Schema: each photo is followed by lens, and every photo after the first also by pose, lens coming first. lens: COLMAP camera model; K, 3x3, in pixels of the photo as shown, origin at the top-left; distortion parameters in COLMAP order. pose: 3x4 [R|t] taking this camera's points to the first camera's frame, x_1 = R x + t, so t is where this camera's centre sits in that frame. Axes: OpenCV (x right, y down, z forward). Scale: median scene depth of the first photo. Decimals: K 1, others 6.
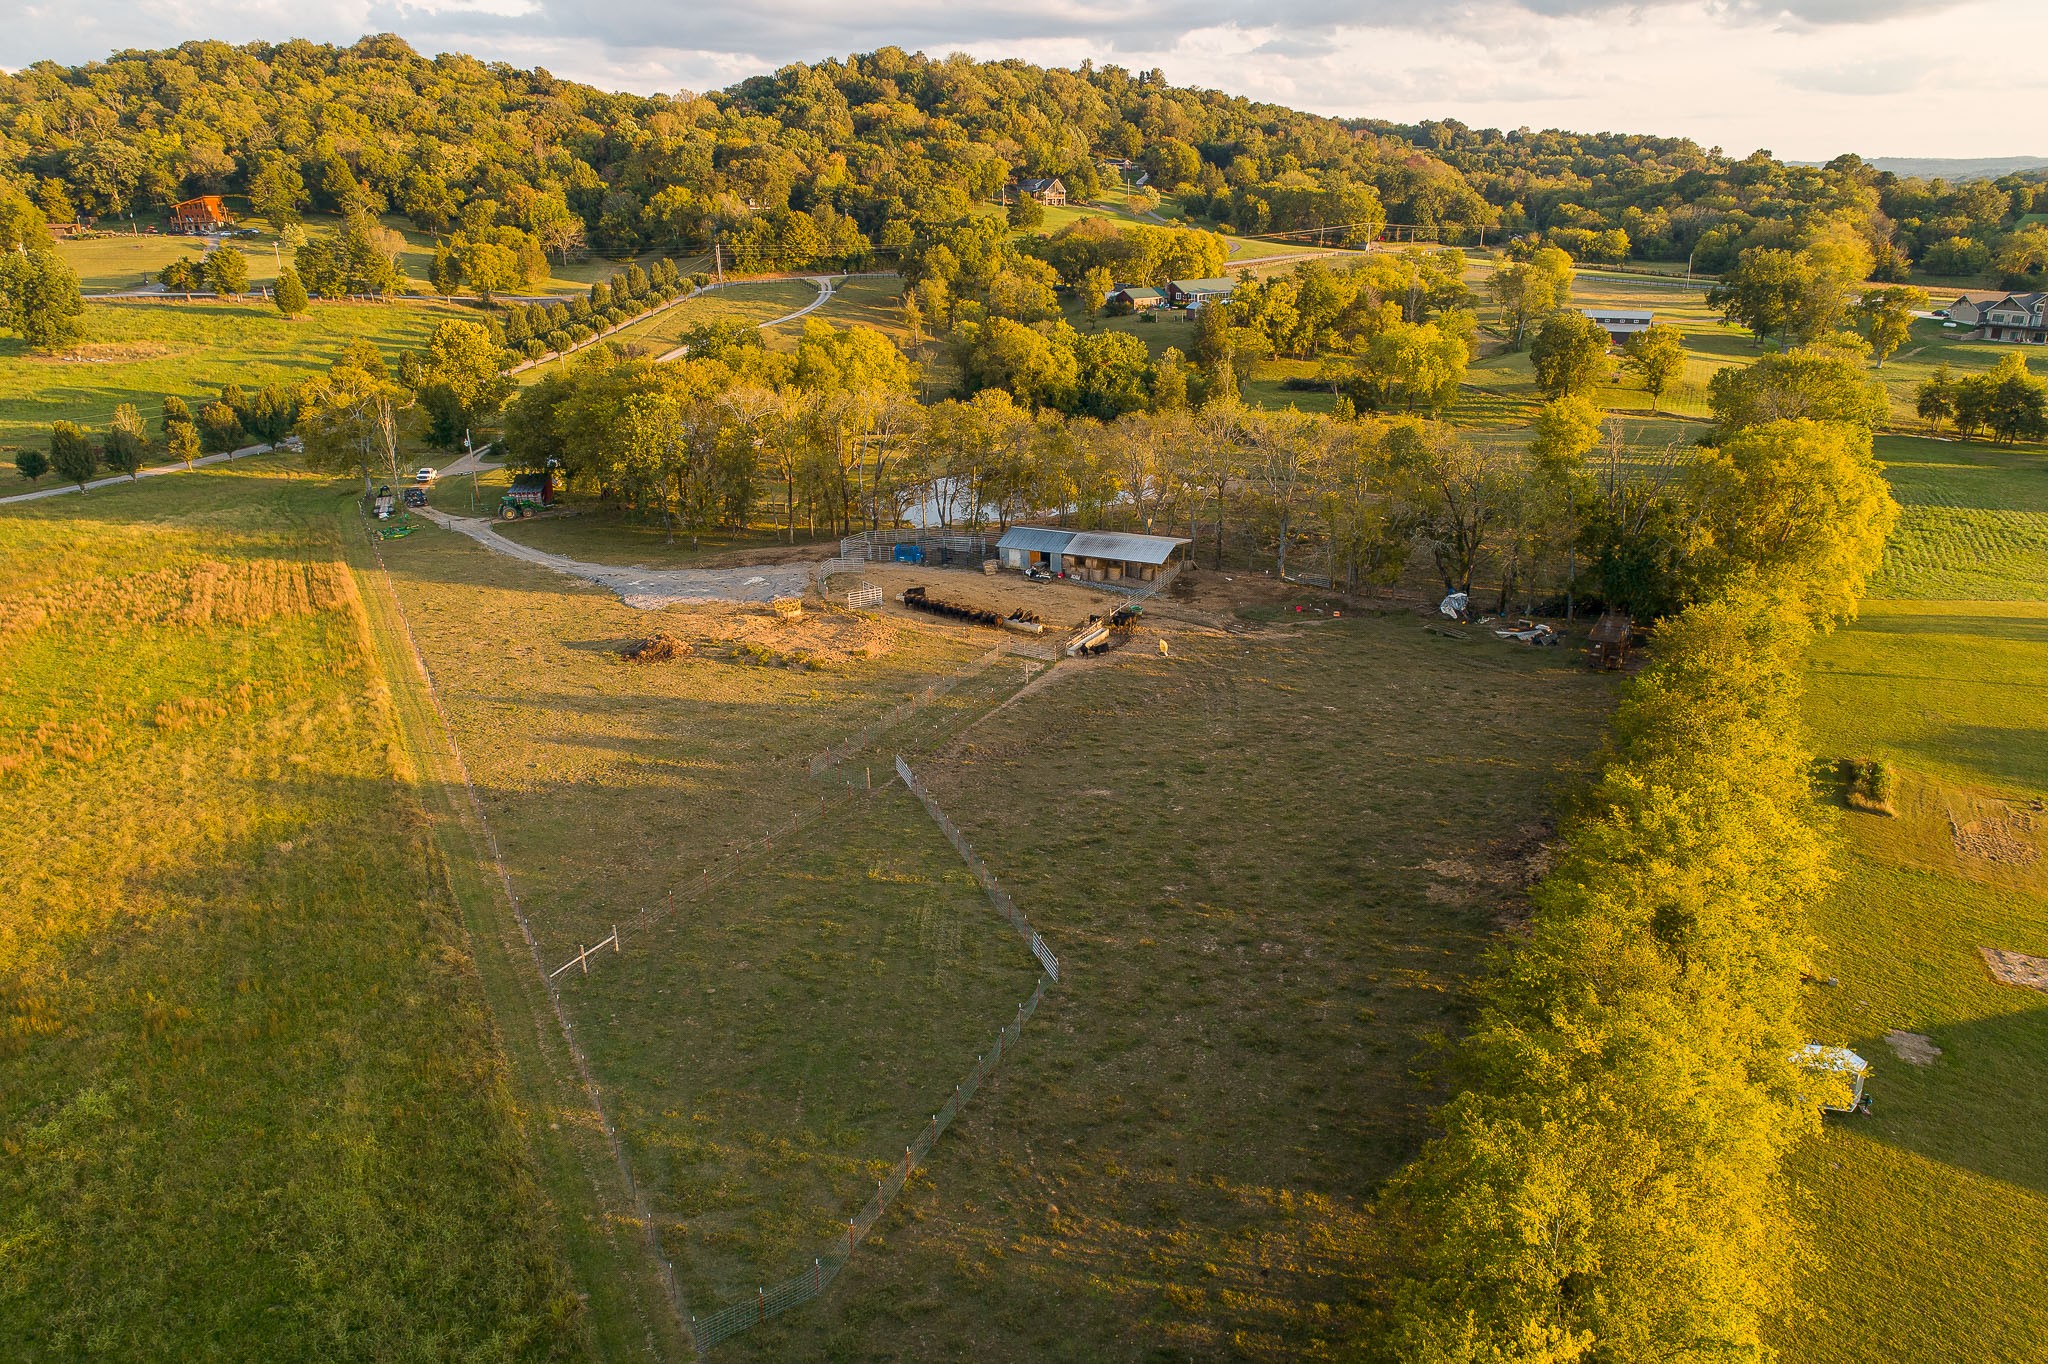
lens RADIAL K [[1371.7, 0, 1024.0], [0, 1371.7, 682.0], [0, 0, 1]] dist [-0.006114, 0.002751]
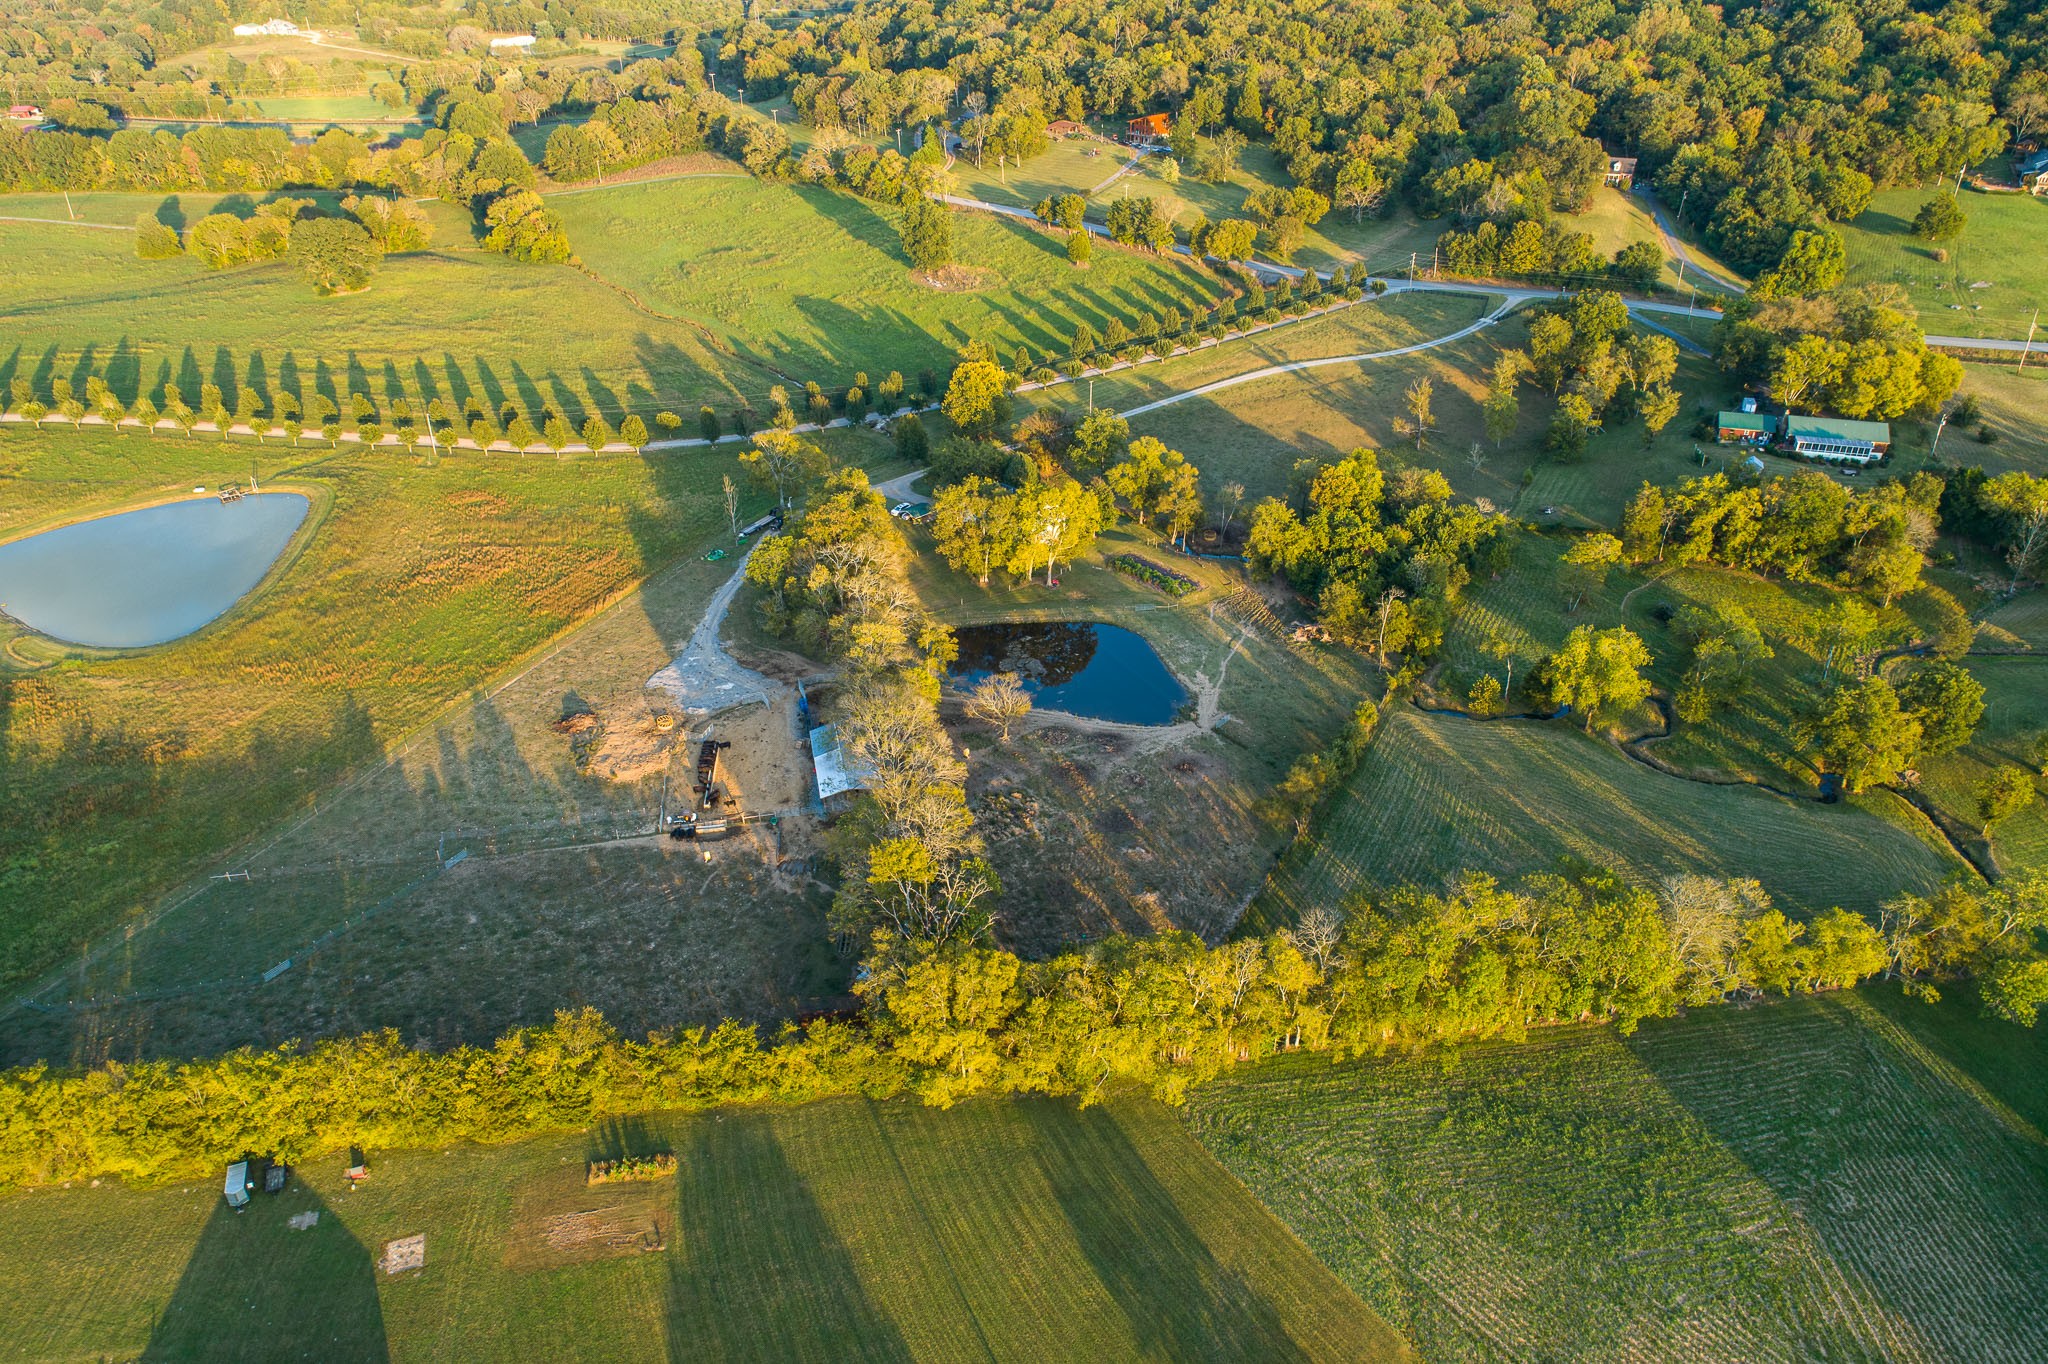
lens RADIAL K [[1371.7, 0, 1024.0], [0, 1371.7, 682.0], [0, 0, 1]] dist [-0.006114, 0.002751]
pose [[0.619105, 0.407291, -0.671434, 0.459328], [-0.266748, 0.913225, 0.308003, -0.278841], [0.738617, -0.011582, 0.674026, 0.070148]]
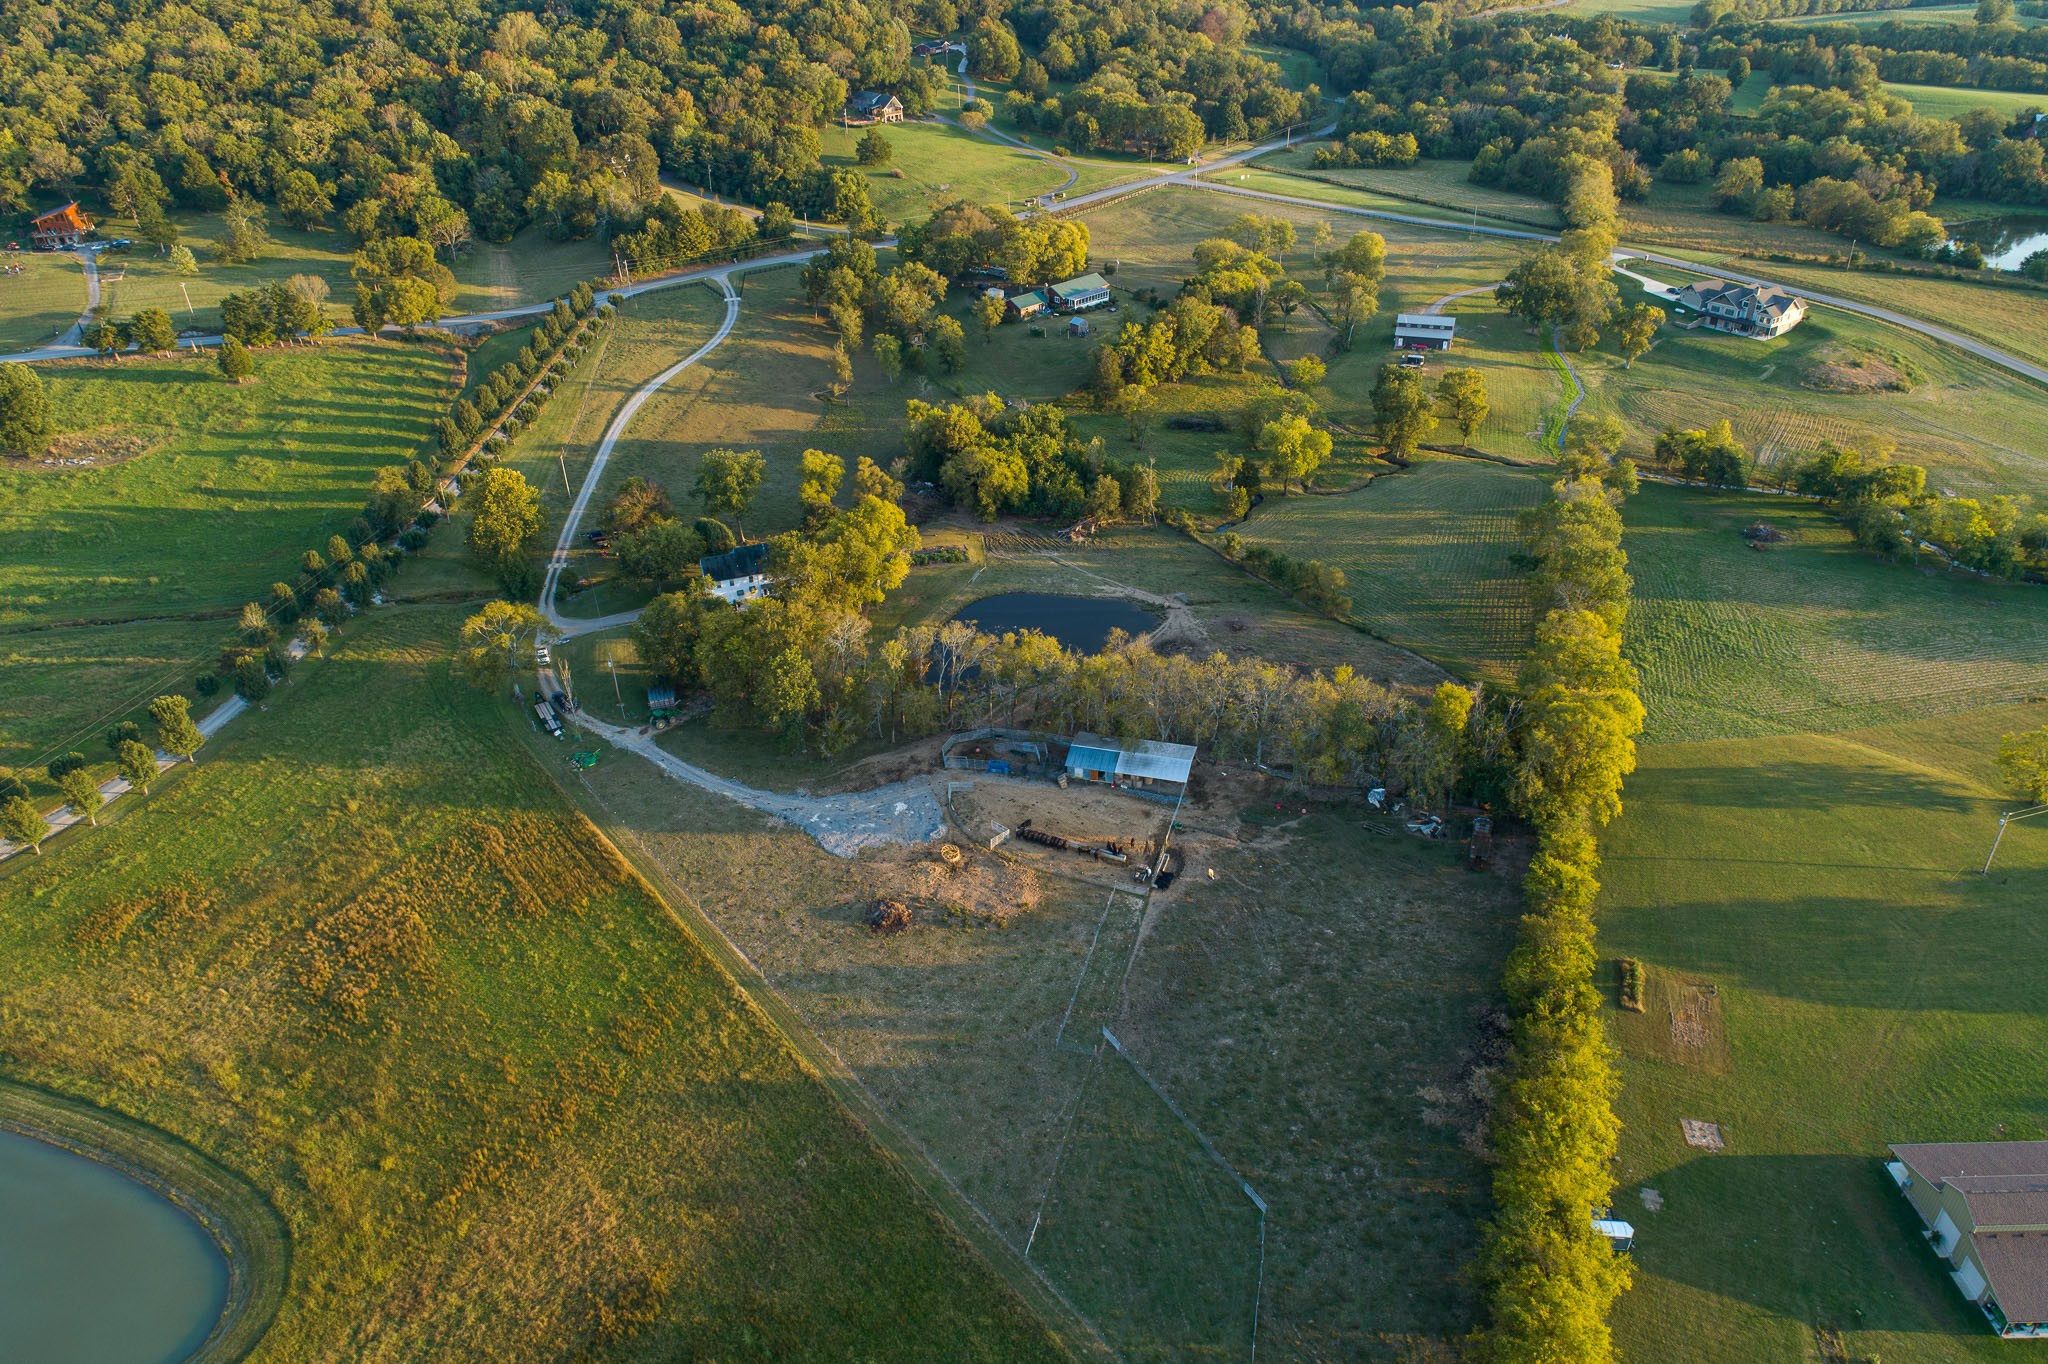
lens RADIAL K [[1371.7, 0, 1024.0], [0, 1371.7, 682.0], [0, 0, 1]] dist [-0.006114, 0.002751]
pose [[0.984903, -0.096105, 0.143981, -0.108944], [0.067471, 0.979077, 0.191978, -0.193207], [-0.159418, -0.179365, 0.970780, -0.154970]]
